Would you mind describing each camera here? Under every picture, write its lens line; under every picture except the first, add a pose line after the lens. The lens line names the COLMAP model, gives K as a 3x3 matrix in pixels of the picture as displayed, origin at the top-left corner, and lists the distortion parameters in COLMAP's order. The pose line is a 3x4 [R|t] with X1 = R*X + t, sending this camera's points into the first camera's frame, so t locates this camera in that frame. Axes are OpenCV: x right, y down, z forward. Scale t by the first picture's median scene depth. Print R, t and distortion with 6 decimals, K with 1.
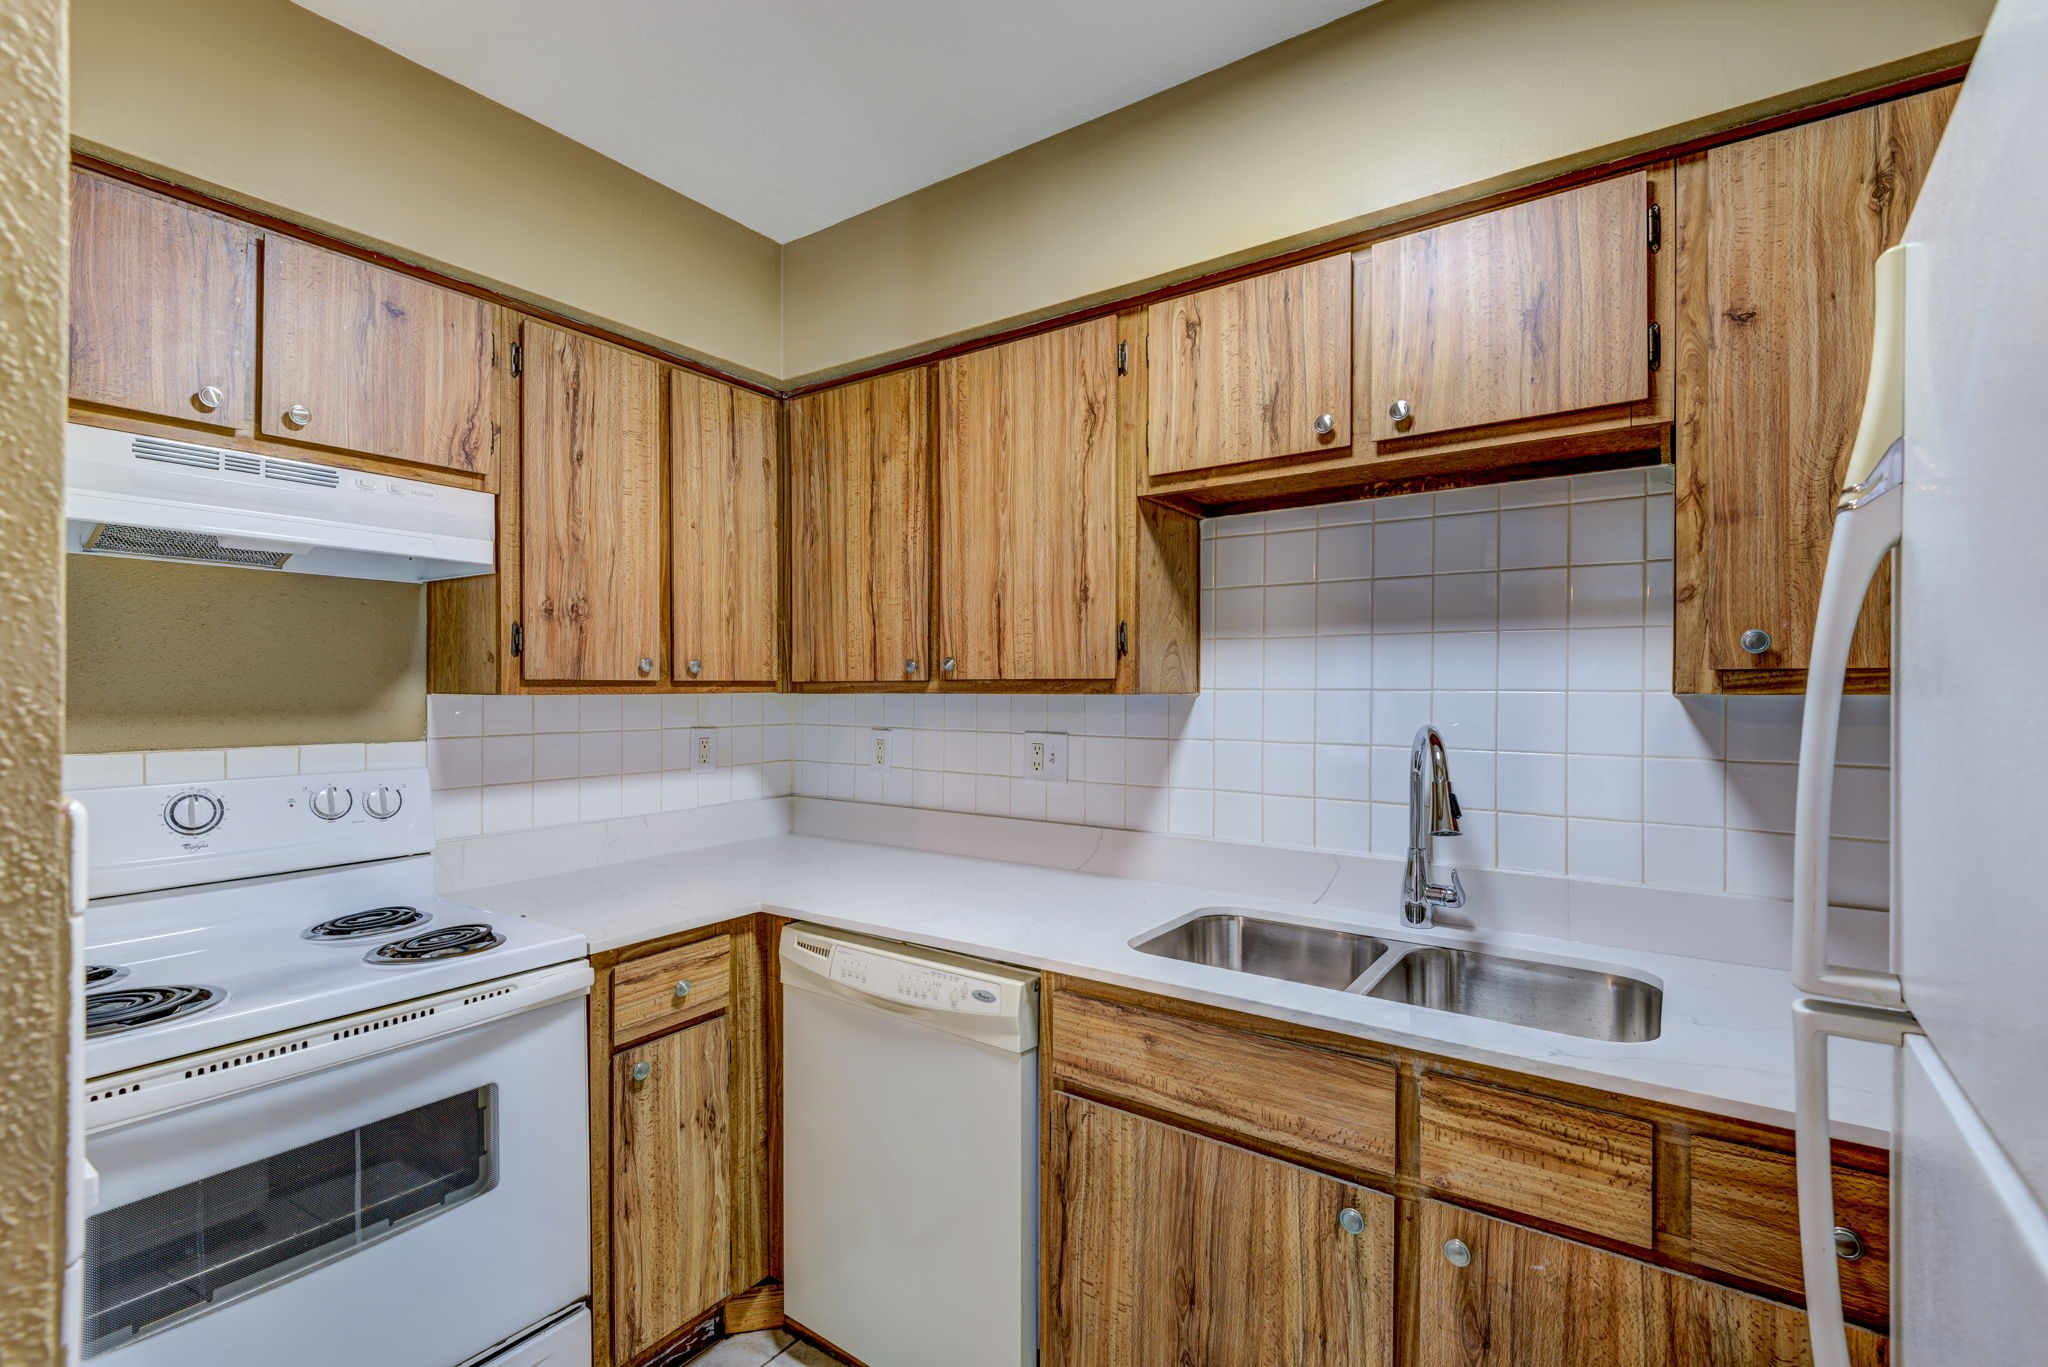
lens RADIAL K [[942.0, 0, 1011.3], [0, 942.0, 679.2], [0, 0, 1]] dist [0.003661, -0.004201]
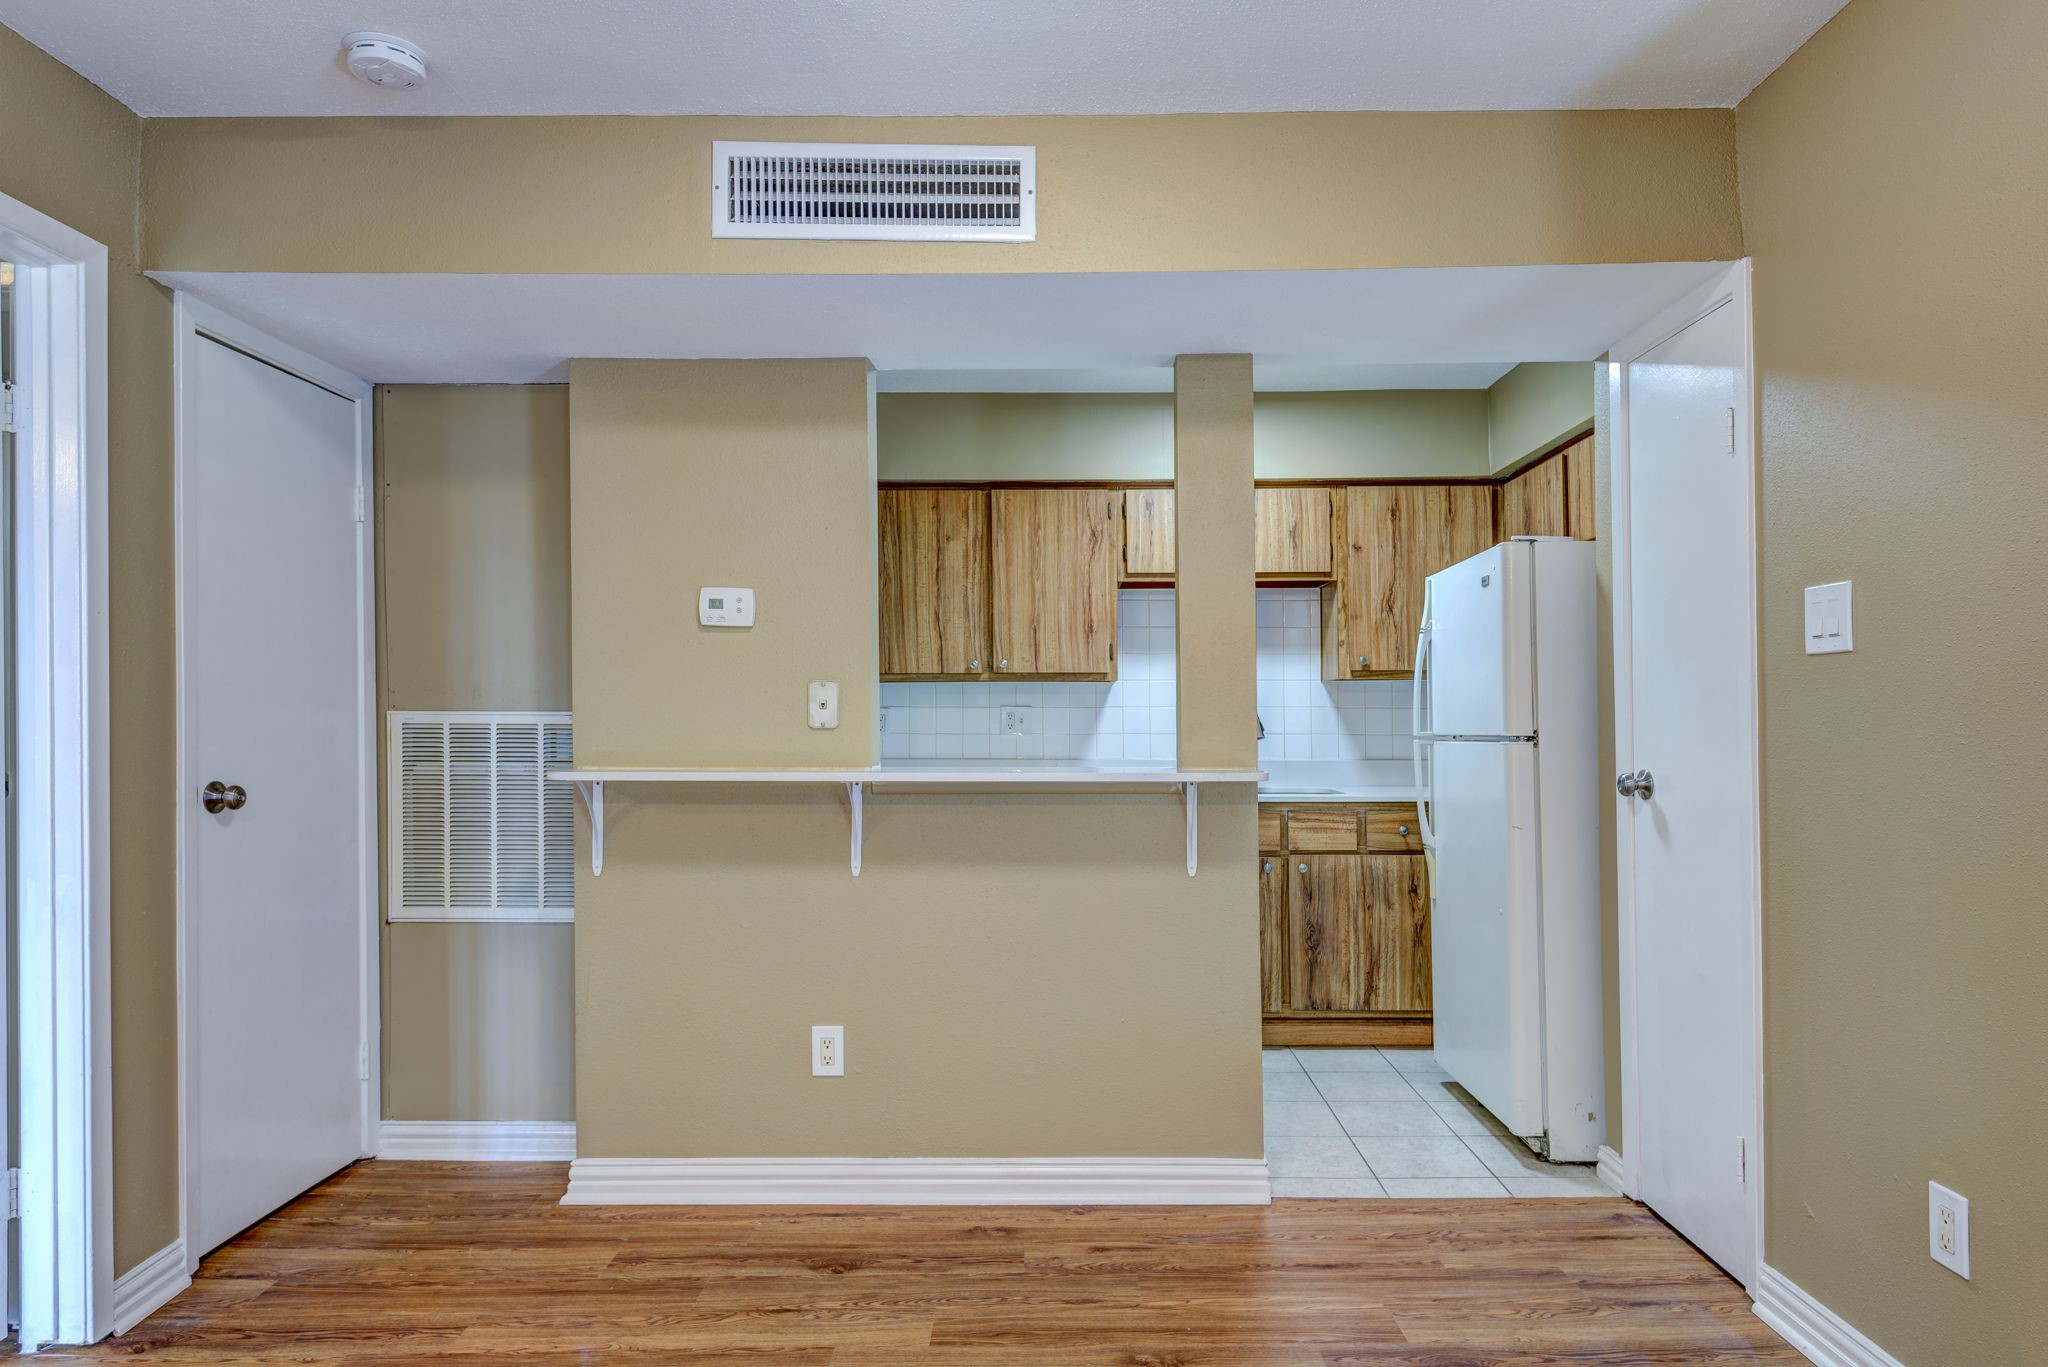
lens RADIAL K [[1244.9, 0, 1028.8], [0, 1244.9, 678.3], [0, 0, 1]] dist [0.029954, -0.001403]
pose [[0.804741, 0.010340, 0.593536, -1.752119], [-0.003055, 0.999907, -0.013277, 0.052249], [-0.593619, 0.008872, 0.804698, -1.122975]]
